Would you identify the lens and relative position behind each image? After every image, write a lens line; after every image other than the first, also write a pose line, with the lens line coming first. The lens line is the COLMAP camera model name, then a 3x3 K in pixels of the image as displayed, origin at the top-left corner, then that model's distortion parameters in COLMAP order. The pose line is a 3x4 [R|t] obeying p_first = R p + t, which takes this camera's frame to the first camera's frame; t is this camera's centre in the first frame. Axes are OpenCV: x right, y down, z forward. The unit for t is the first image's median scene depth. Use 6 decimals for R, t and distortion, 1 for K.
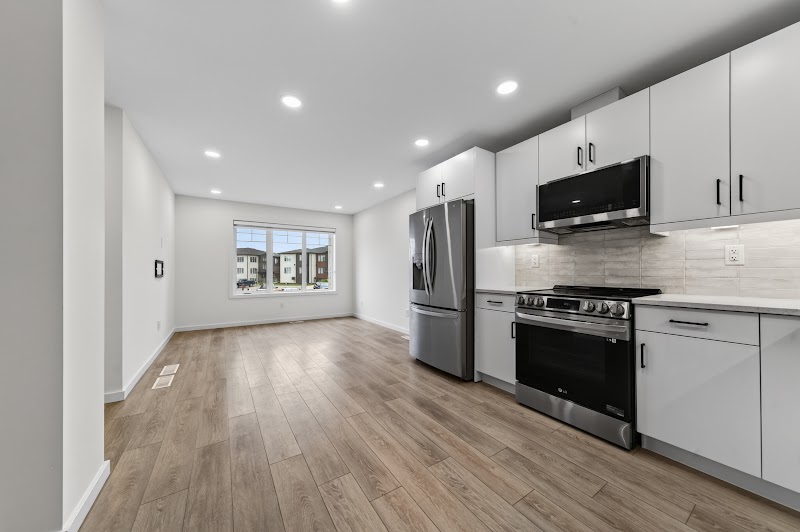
lens RADIAL K [[275.9, 0, 402.2], [0, 275.9, 269.8], [0, 0, 1]] dist [-0.005547, 0.000181]
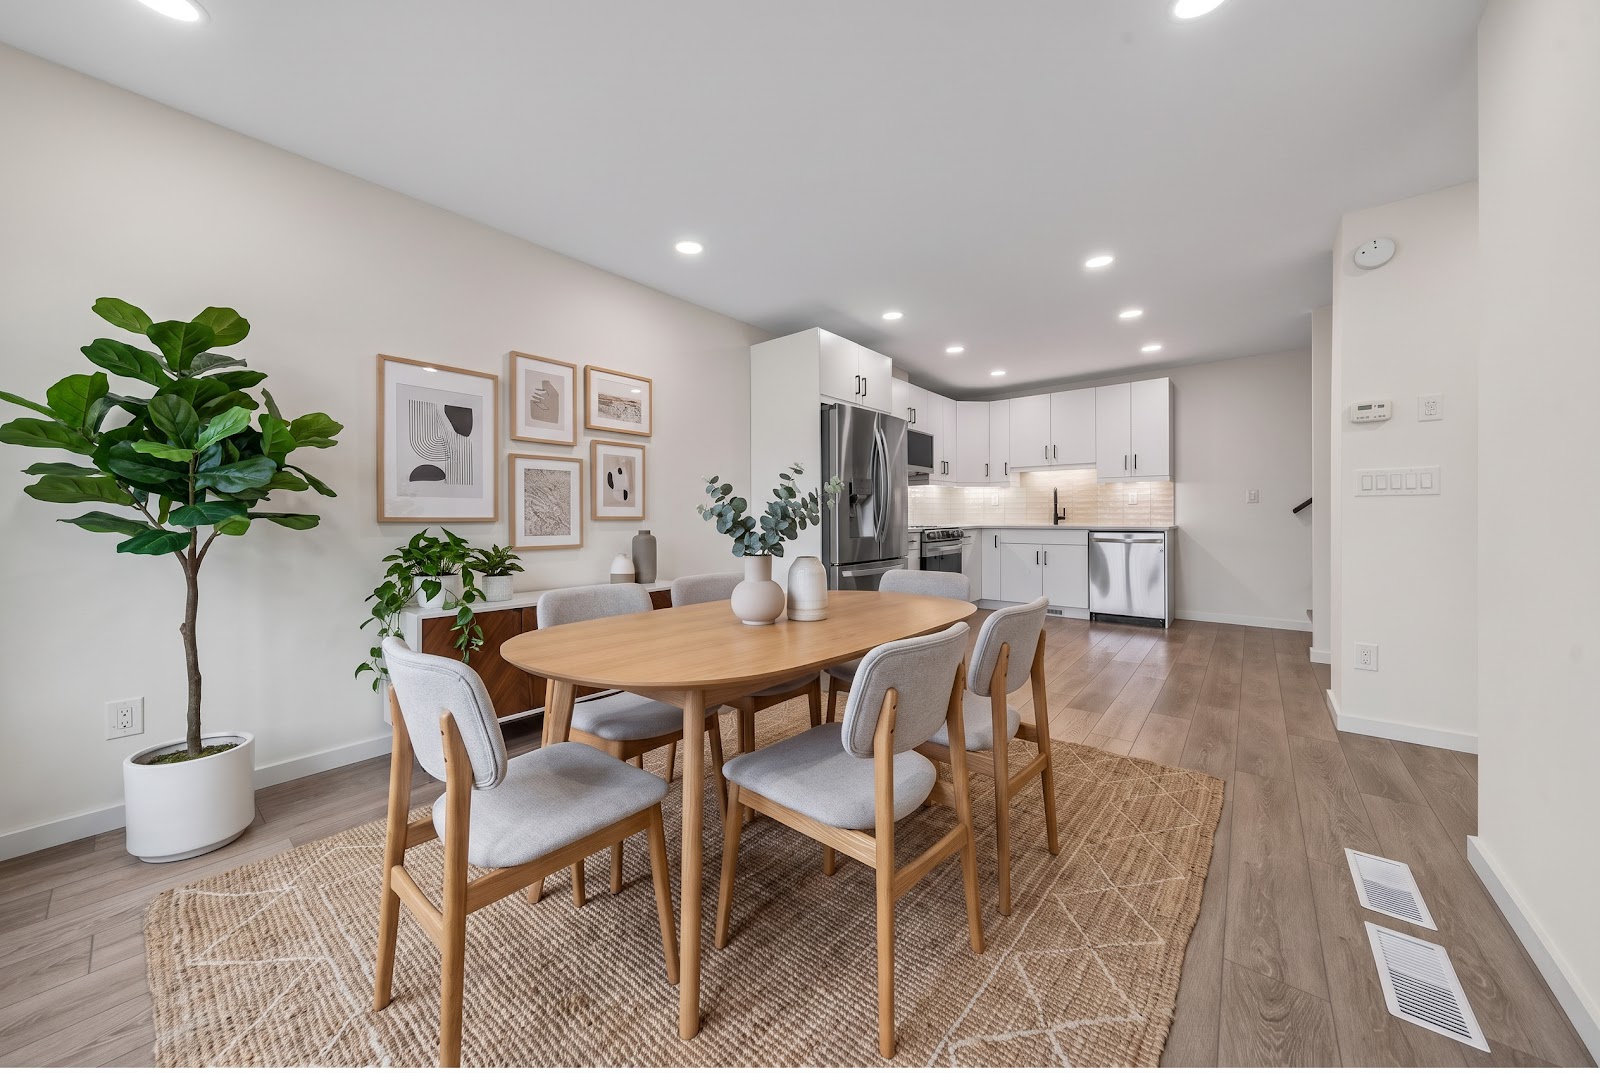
lens RADIAL K [[551.7, 0, 799.8], [0, 551.7, 521.6], [0, 0, 1]] dist [-0.005547, 0.000181]
pose [[-0.300305, -0.004353, 0.953833, -1.466684], [-0.001999, 0.999990, 0.003934, 0.041719], [-0.953841, -0.000726, -0.300310, 2.091049]]
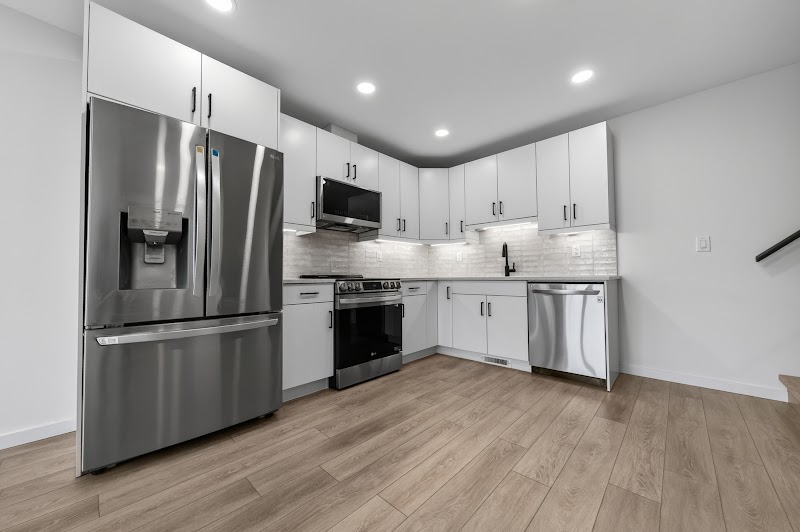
lens RADIAL K [[300.0, 0, 403.1], [0, 300.0, 266.7], [0, 0, 1]] dist [-0.006539, 0.000555]
pose [[-0.242331, 0.035959, 0.969527, -0.668780], [-0.000364, 0.999309, -0.037154, 0.072384], [-0.970194, -0.009357, -0.242151, 0.993299]]
